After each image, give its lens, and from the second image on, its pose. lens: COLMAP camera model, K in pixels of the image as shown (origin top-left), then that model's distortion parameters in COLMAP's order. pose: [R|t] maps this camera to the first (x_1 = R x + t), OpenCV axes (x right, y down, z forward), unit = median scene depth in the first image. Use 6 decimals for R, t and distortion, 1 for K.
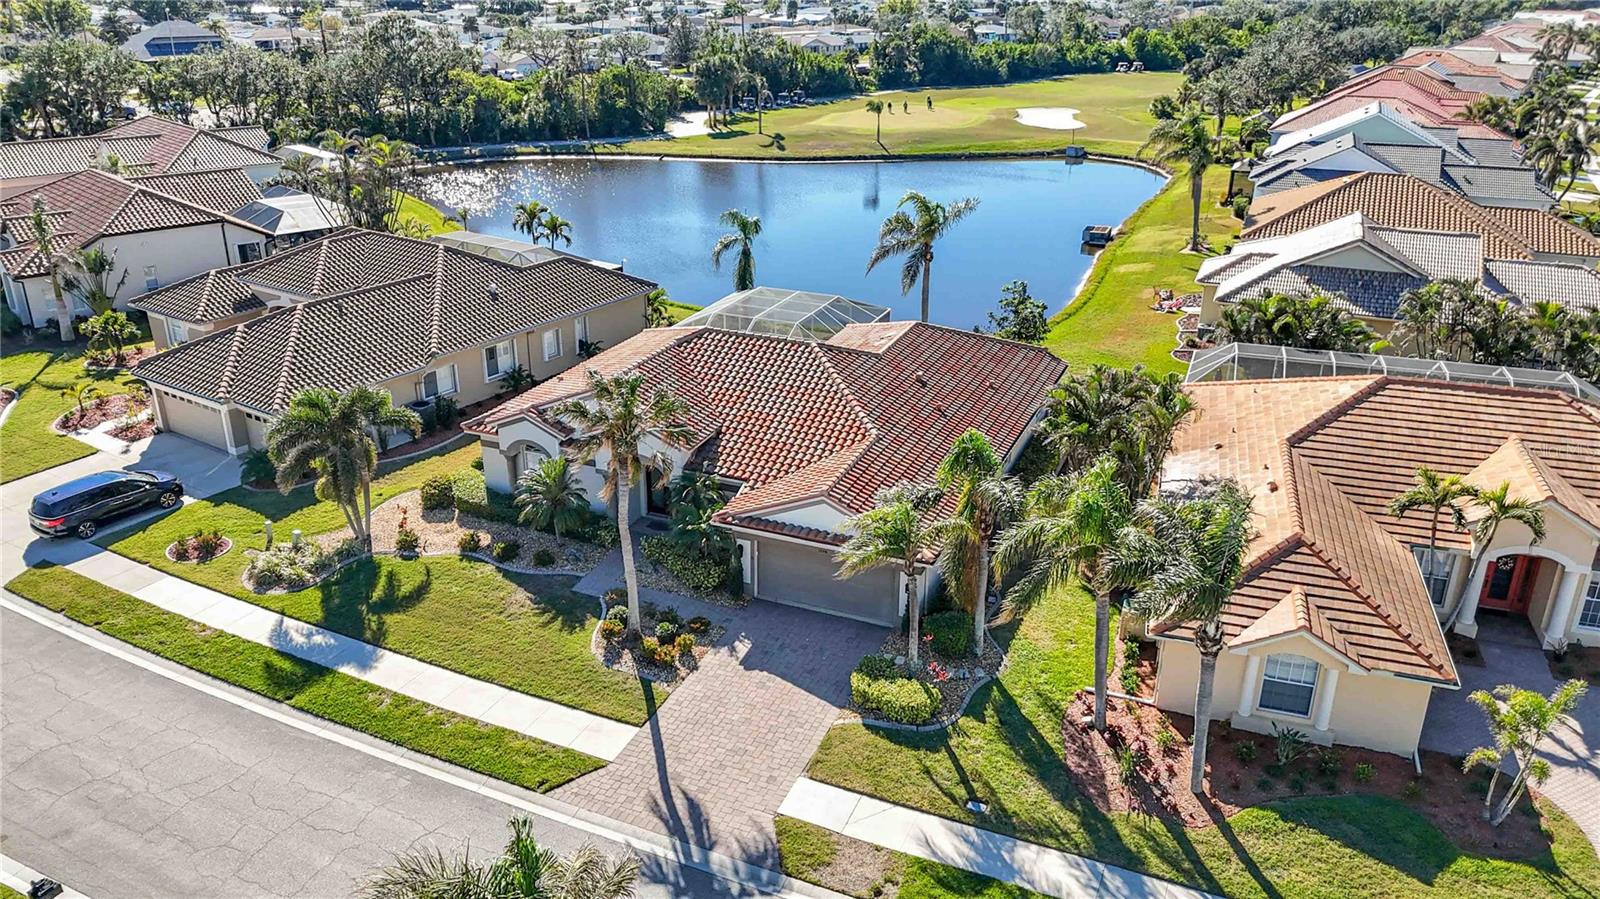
lens RADIAL K [[1176.2, 0, 802.0], [0, 1176.2, 448.2], [0, 0, 1]] dist [0.068932, -0.063482]
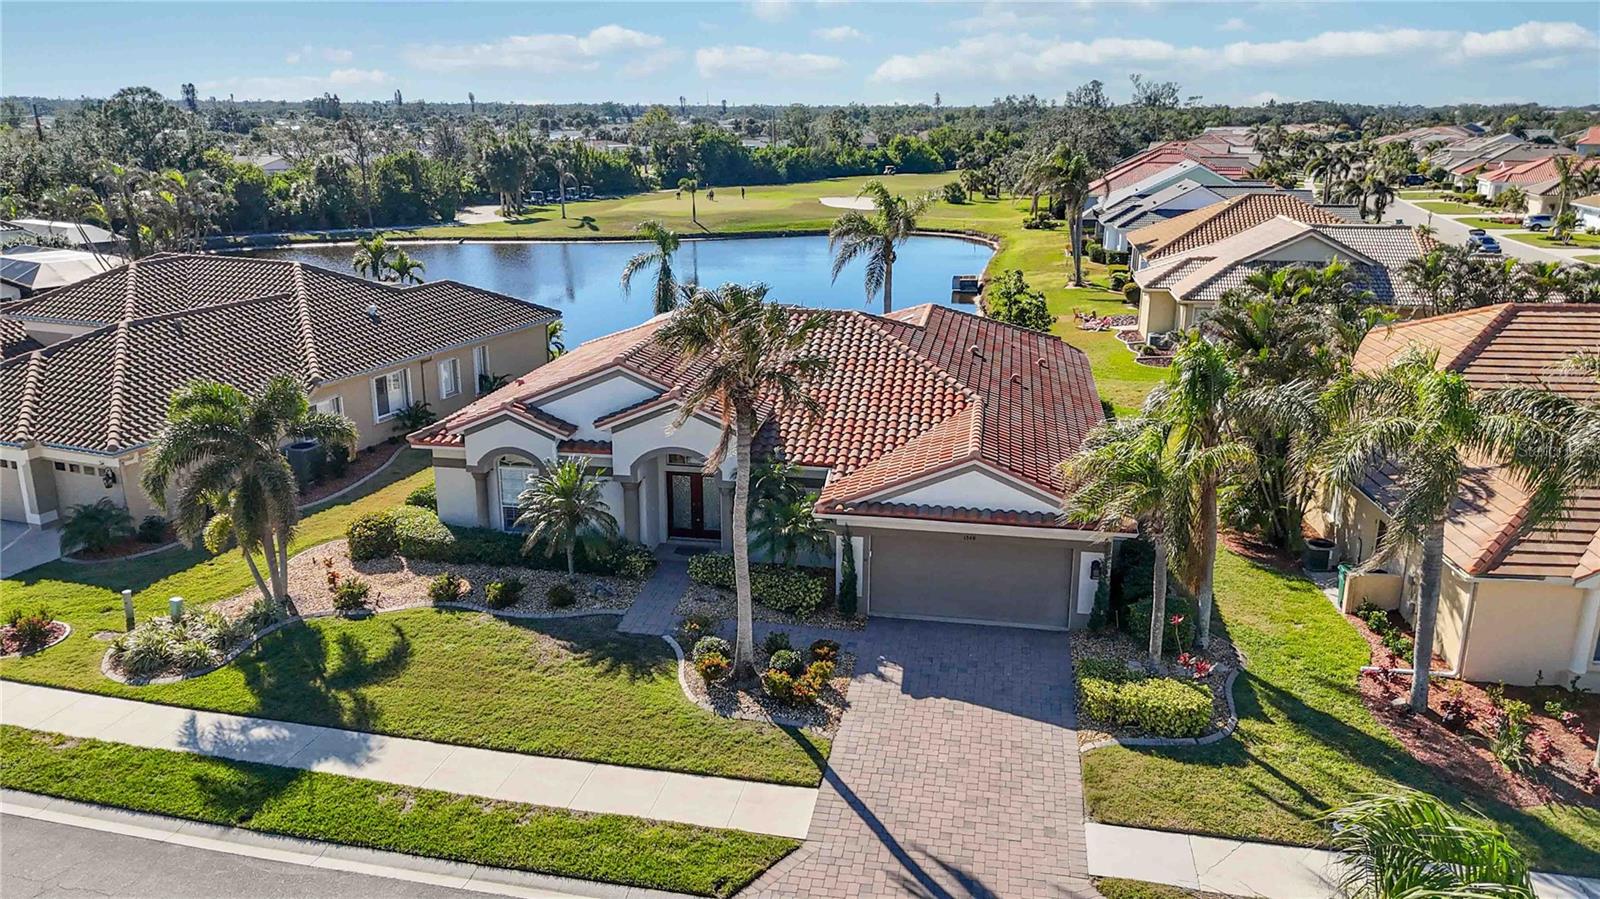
lens RADIAL K [[1176.2, 0, 802.0], [0, 1176.2, 448.2], [0, 0, 1]] dist [0.068932, -0.063482]
pose [[0.974923, -0.066275, 0.212447, -0.210286], [0.089249, 0.990933, -0.100433, 0.083920], [-0.203864, 0.116875, 0.971998, 0.243141]]
